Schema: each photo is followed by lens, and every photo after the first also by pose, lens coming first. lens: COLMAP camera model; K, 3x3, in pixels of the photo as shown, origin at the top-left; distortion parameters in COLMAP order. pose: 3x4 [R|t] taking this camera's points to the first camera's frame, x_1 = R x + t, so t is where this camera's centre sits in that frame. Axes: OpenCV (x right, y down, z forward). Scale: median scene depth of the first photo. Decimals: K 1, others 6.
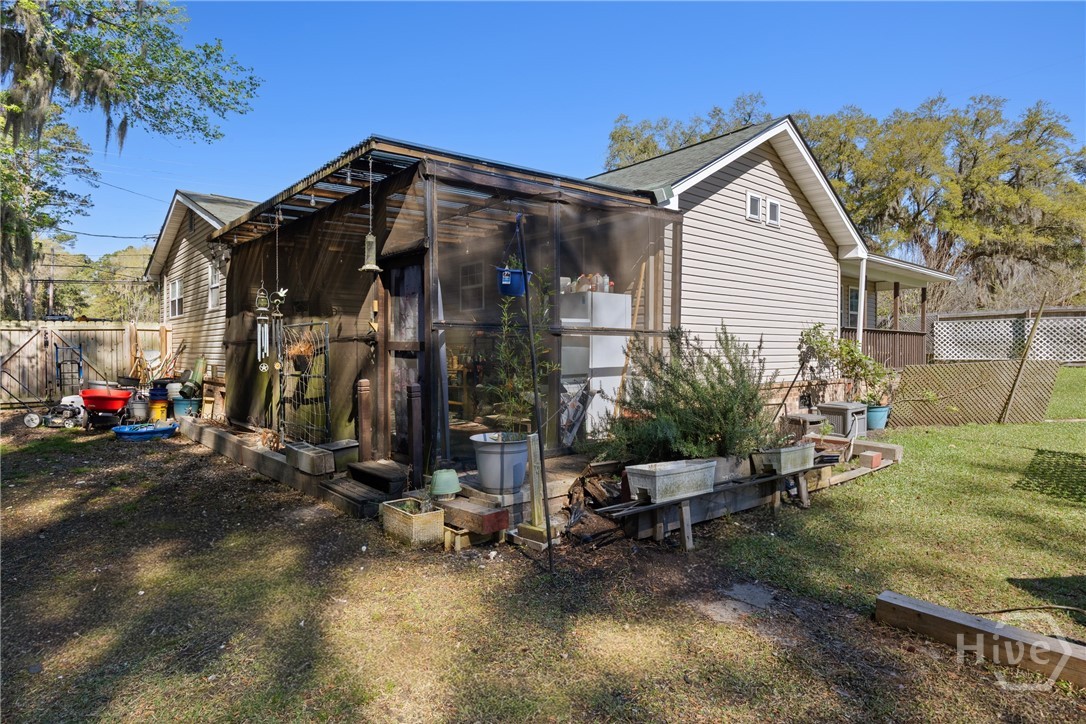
lens RADIAL K [[618.8, 0, 553.8], [0, 618.8, 367.8], [0, 0, 1]] dist [0.000359, -0.004550]
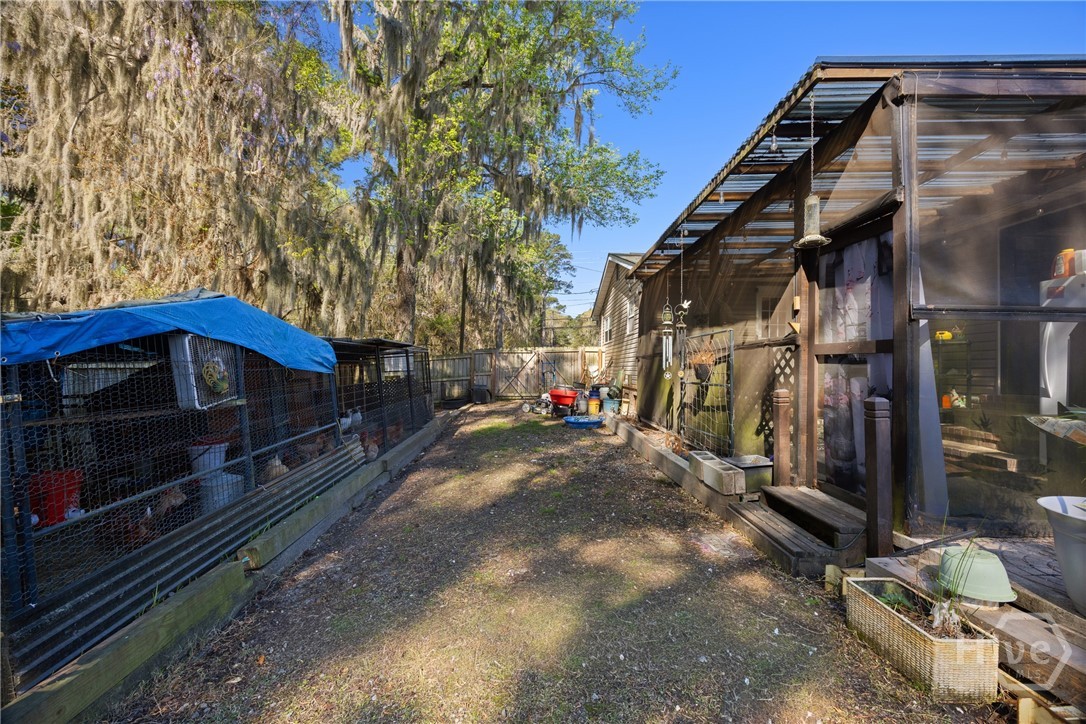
lens RADIAL K [[424.5, 0, 540.3], [0, 424.5, 365.2], [0, 0, 1]] dist [-0.005322, 0.000384]
pose [[0.755093, -0.000425, -0.655618, -0.134556], [-0.023718, 0.999327, -0.027964, 0.007481], [0.655189, 0.036666, 0.754575, 0.261614]]
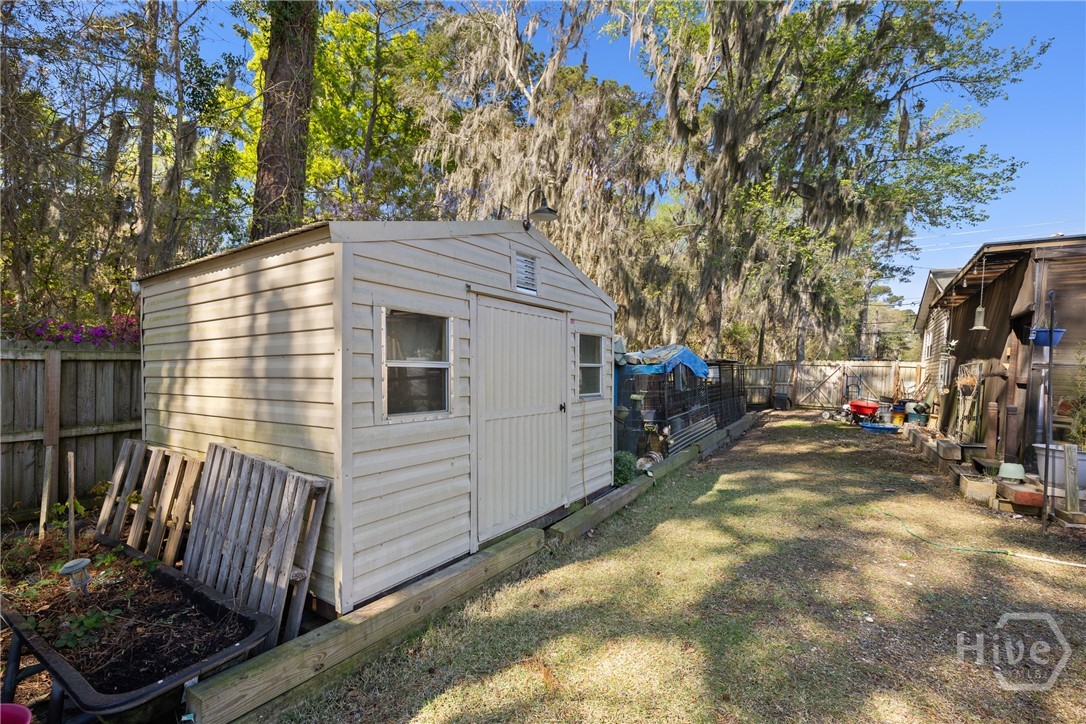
lens RADIAL K [[468.2, 0, 548.1], [0, 468.2, 372.7], [0, 0, 1]] dist [-0.004874, -0.001891]
pose [[0.266311, 0.027175, -0.963504, 0.352621], [-0.074627, 0.997183, 0.007499, 0.014086], [0.960994, 0.069907, 0.267589, -0.223976]]
